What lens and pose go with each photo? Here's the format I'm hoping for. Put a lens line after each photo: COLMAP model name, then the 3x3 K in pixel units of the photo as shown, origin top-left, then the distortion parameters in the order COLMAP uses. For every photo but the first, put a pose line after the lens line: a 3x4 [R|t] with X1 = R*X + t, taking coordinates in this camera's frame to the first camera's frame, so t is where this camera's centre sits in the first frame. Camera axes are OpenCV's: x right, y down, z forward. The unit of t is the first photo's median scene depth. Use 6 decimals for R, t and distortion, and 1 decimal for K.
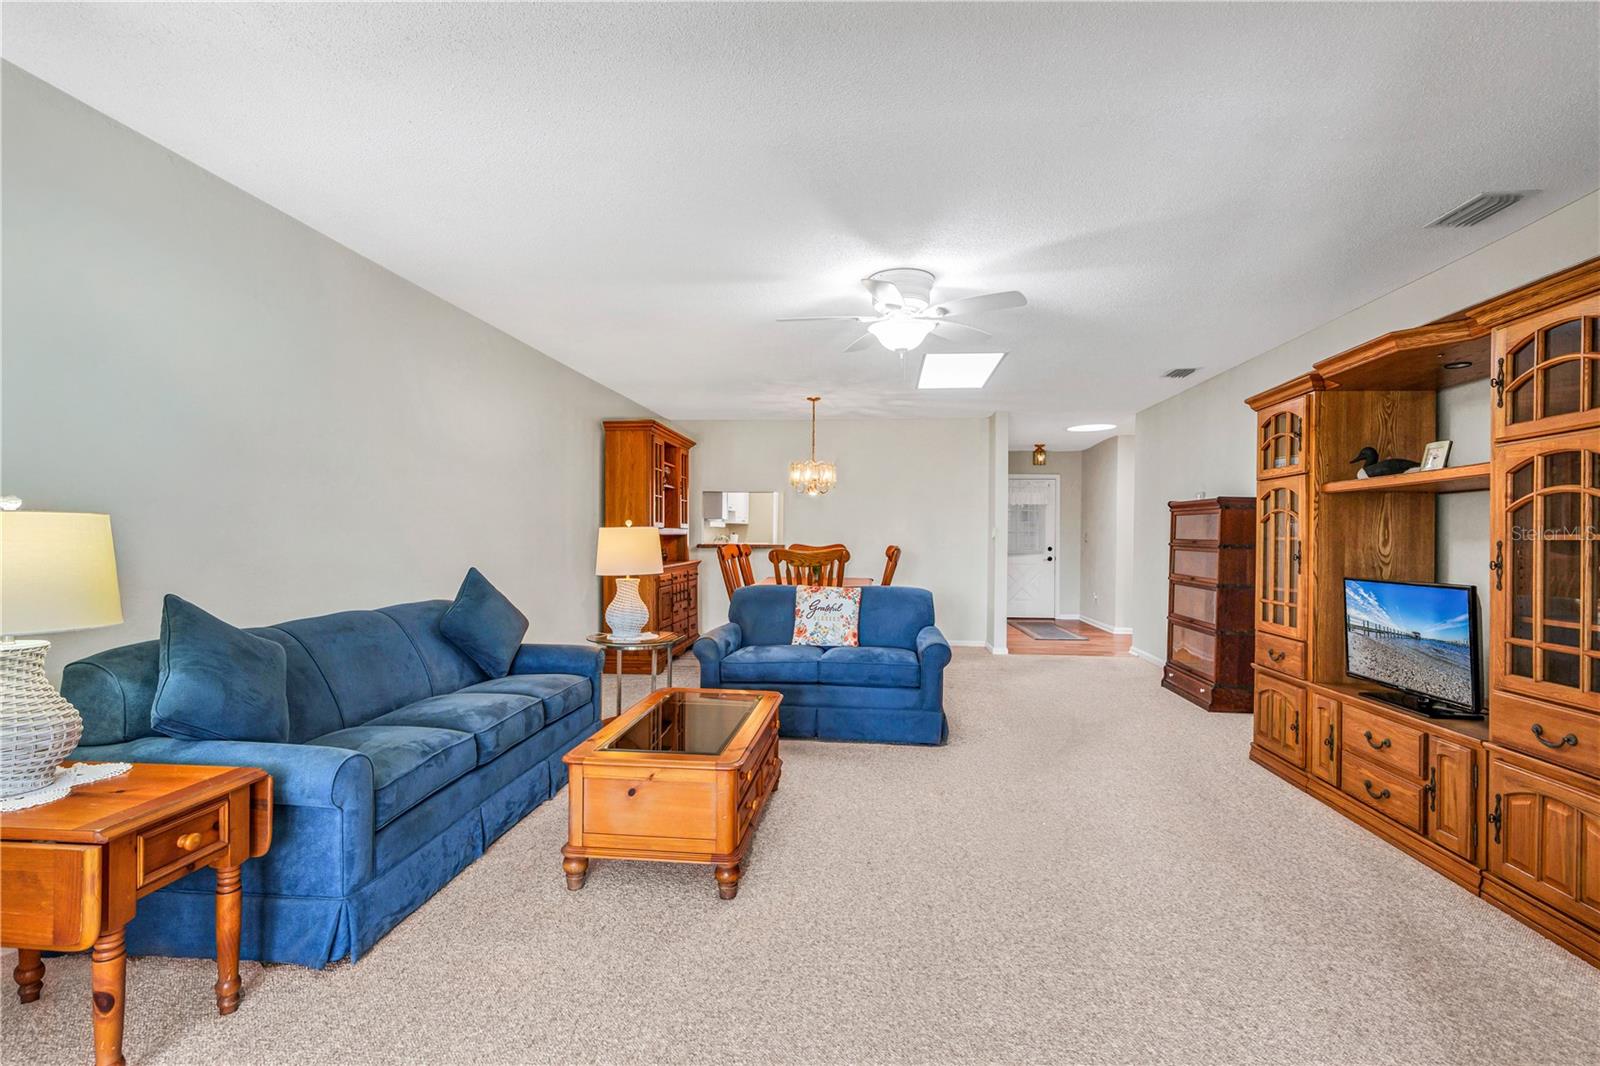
lens RADIAL K [[749.2, 0, 800.0], [0, 749.2, 533.0], [0, 0, 1]] dist [-0.002710, 0.000547]
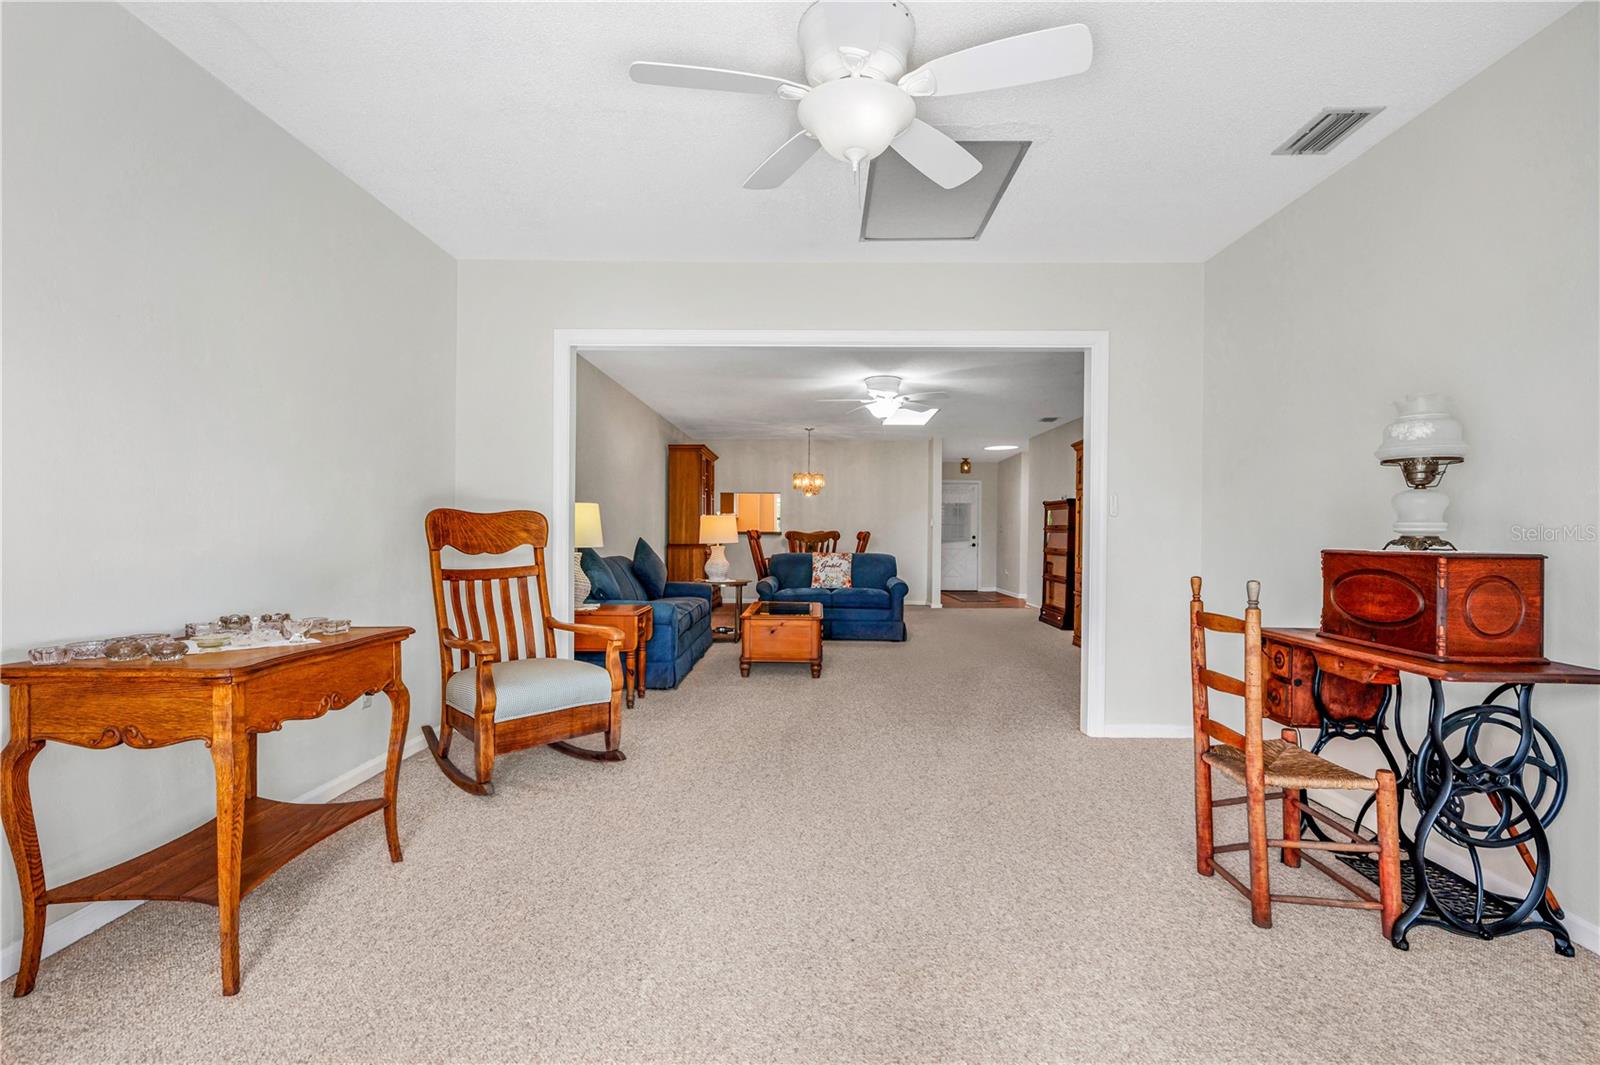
lens RADIAL K [[749.2, 0, 800.0], [0, 749.2, 532.5], [0, 0, 1]] dist [-0.002710, 0.000547]
pose [[0.996788, 0.000686, 0.080078, -0.160330], [-0.000794, 0.999999, 0.001319, 0.025088], [-0.080077, -0.001378, 0.996788, -0.607625]]
